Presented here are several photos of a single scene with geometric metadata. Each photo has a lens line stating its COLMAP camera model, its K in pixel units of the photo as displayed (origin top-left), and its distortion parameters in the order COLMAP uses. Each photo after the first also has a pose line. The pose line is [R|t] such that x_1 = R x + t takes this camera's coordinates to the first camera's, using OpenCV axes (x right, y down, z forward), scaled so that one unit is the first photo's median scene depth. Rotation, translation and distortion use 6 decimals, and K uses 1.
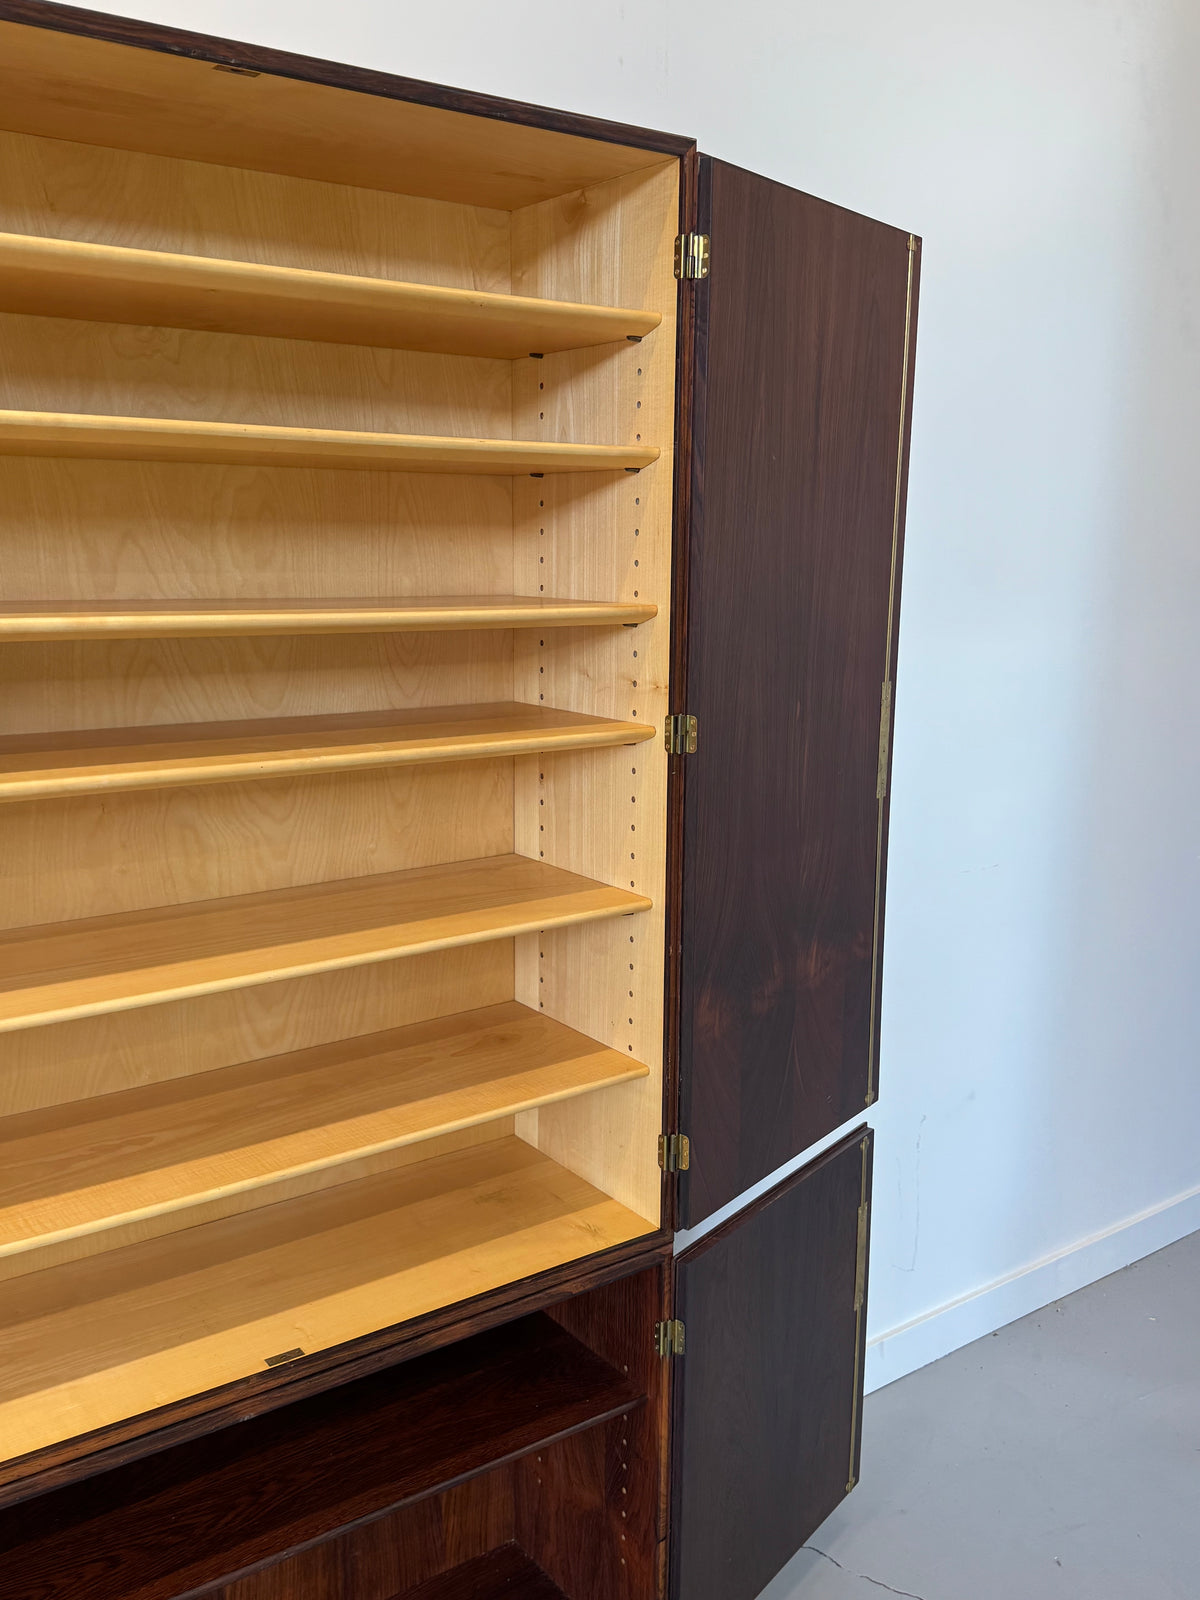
lens RADIAL K [[1416.9, 0, 604.3], [0, 1416.9, 793.6], [0, 0, 1]] dist [0.142250, -0.288962]
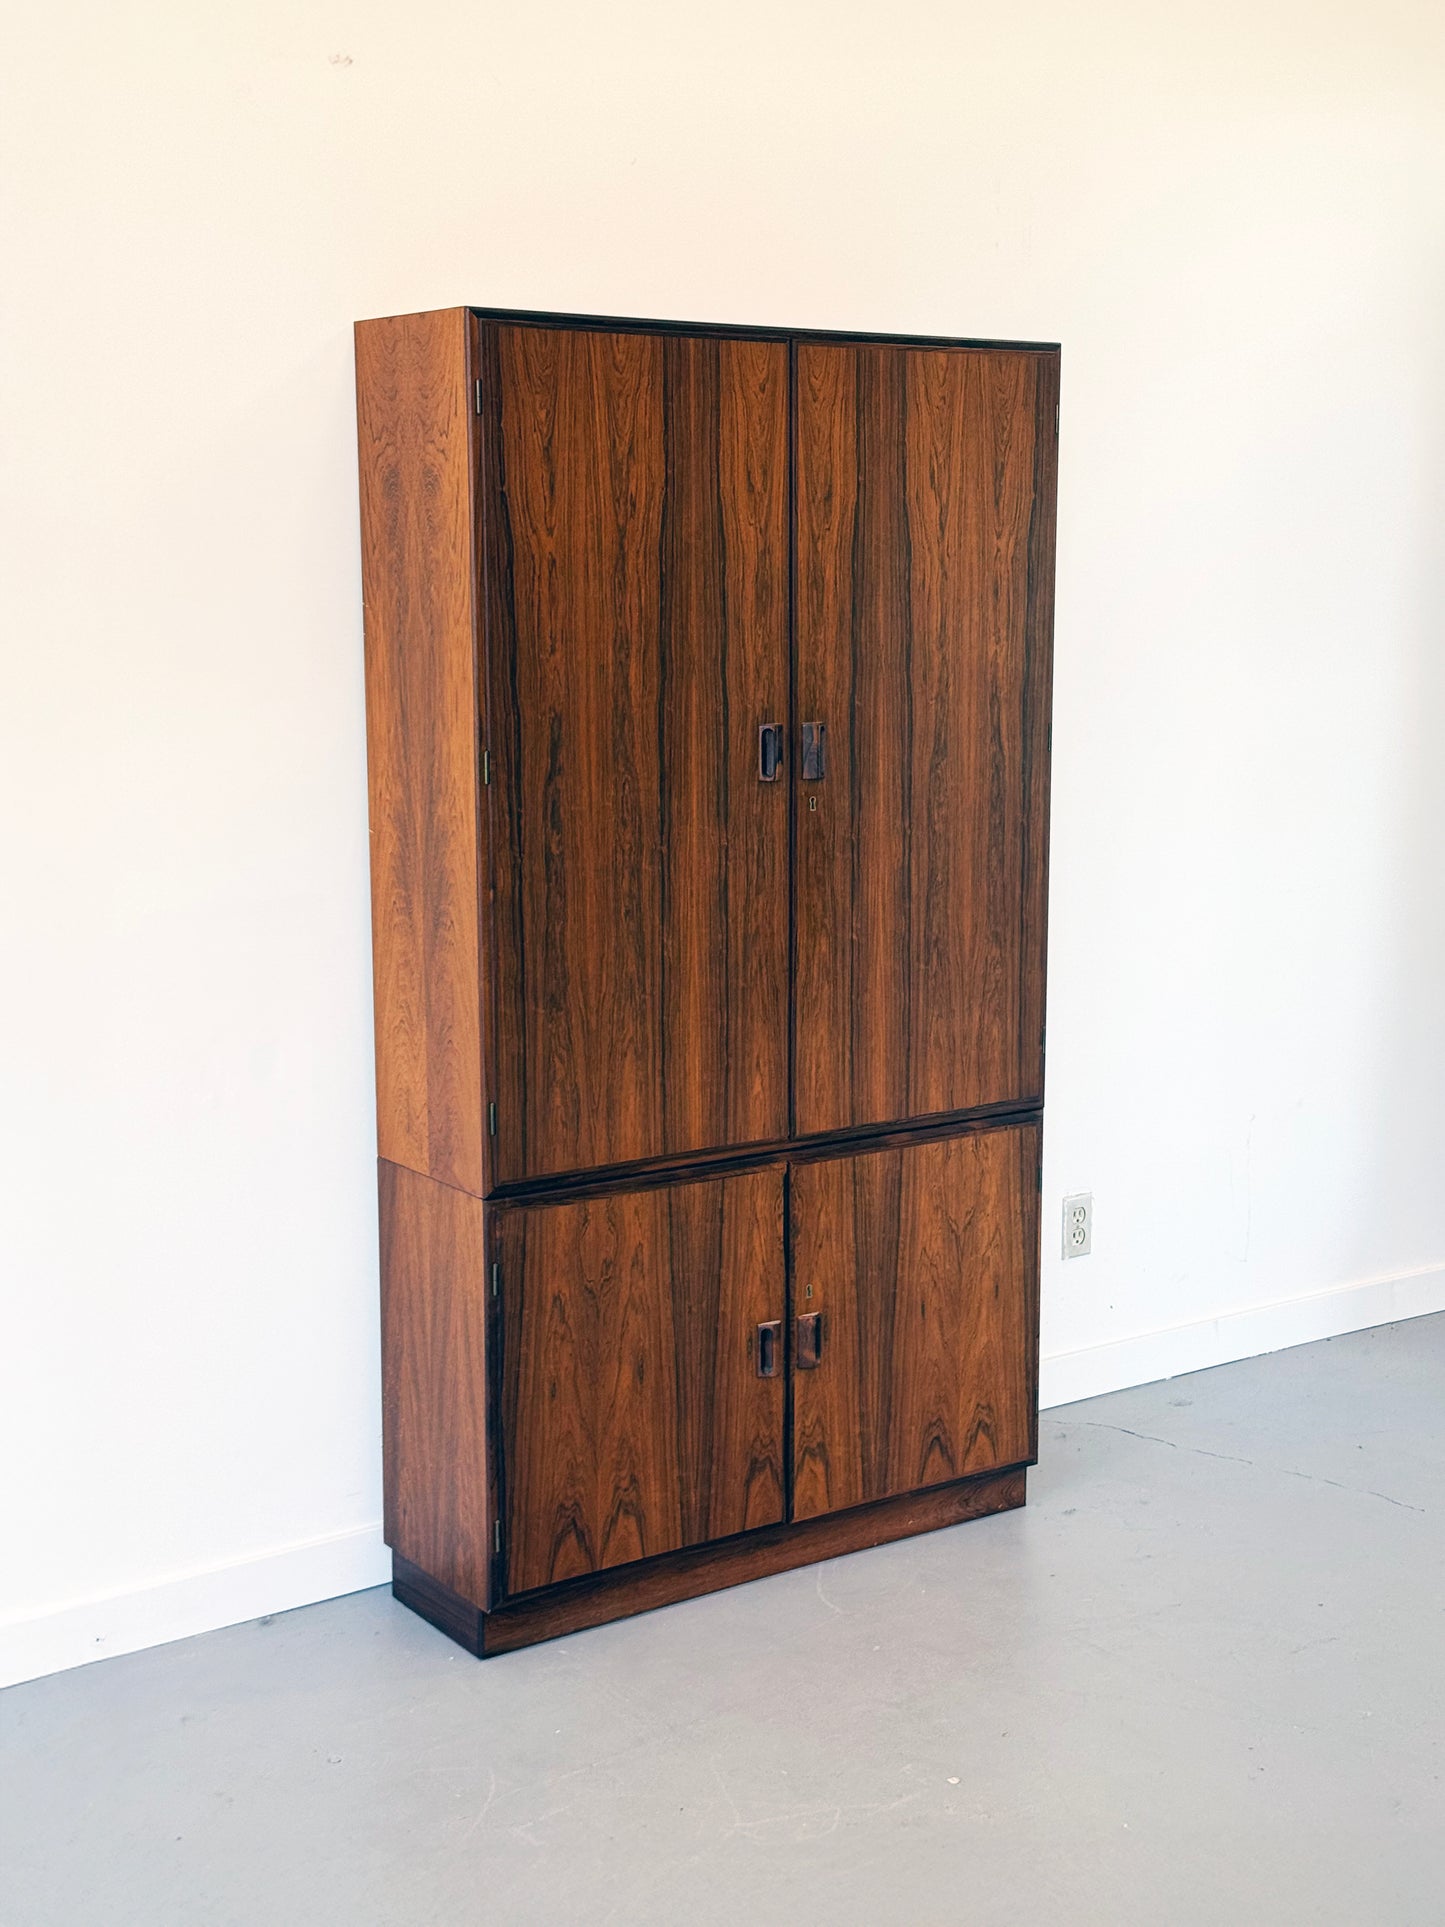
lens RADIAL K [[2635.2, 0, 787.3], [0, 2635.2, 940.1], [0, 0, 1]] dist [0.108394, 0.000000]
pose [[0.999968, -0.005916, -0.005409, -0.183759], [0.005738, 0.999459, -0.032396, 0.229382], [0.005598, 0.032364, 0.999460, -1.544353]]
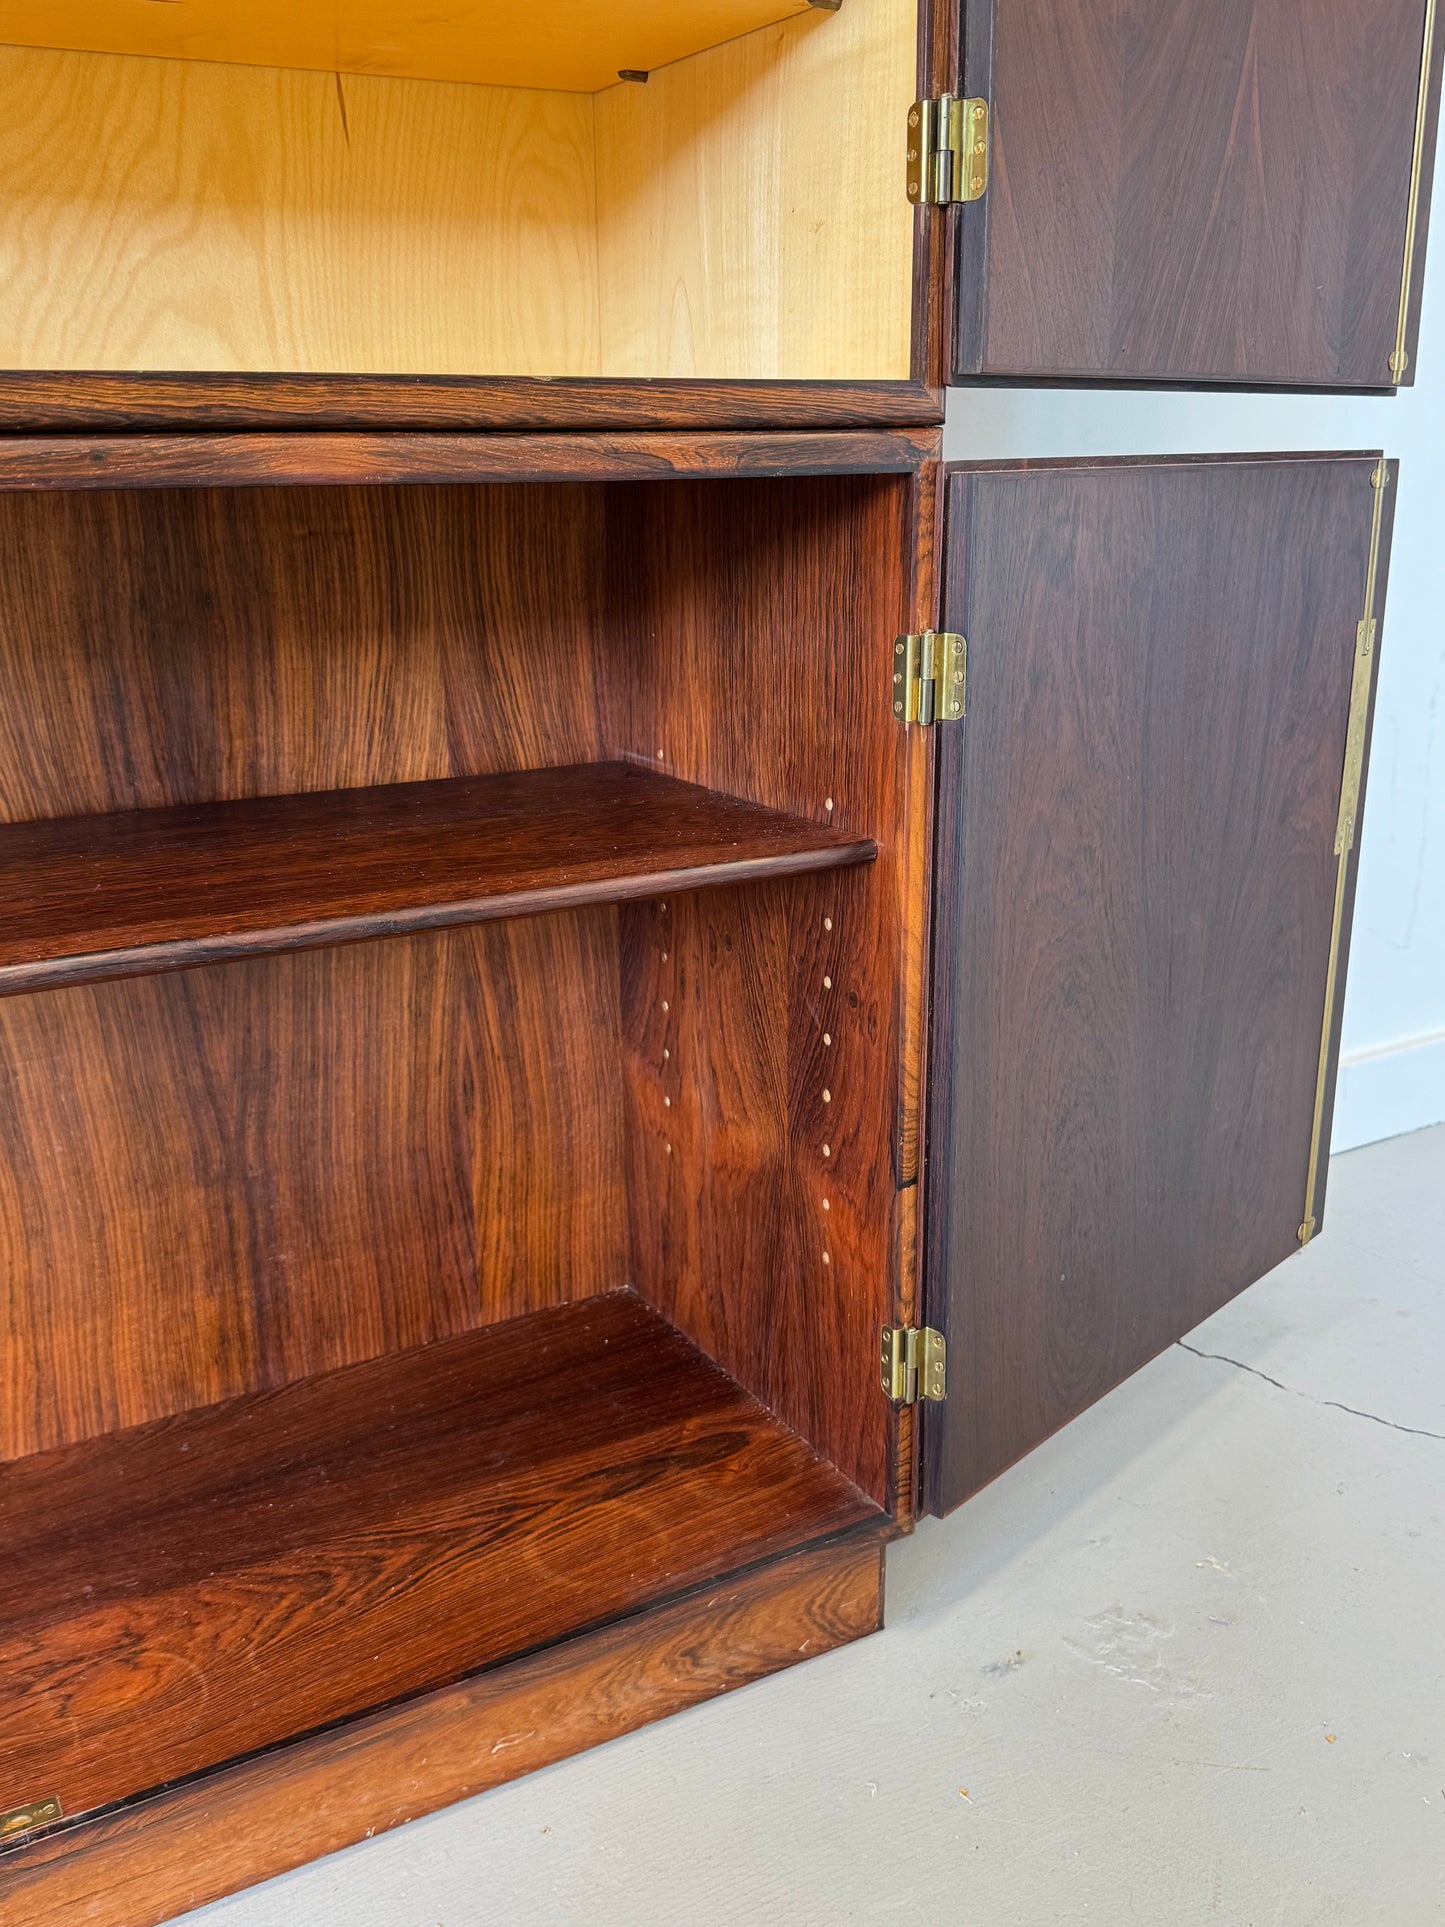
lens RADIAL K [[1706.5, 0, 727.7], [0, 1706.5, 973.5], [0, 0, 1]] dist [0.142250, -0.288962]
pose [[0.995036, 0.009615, -0.099051, 0.037340], [0.001339, 0.993938, 0.109934, 0.406574], [0.099508, -0.109521, 0.988991, 0.495665]]
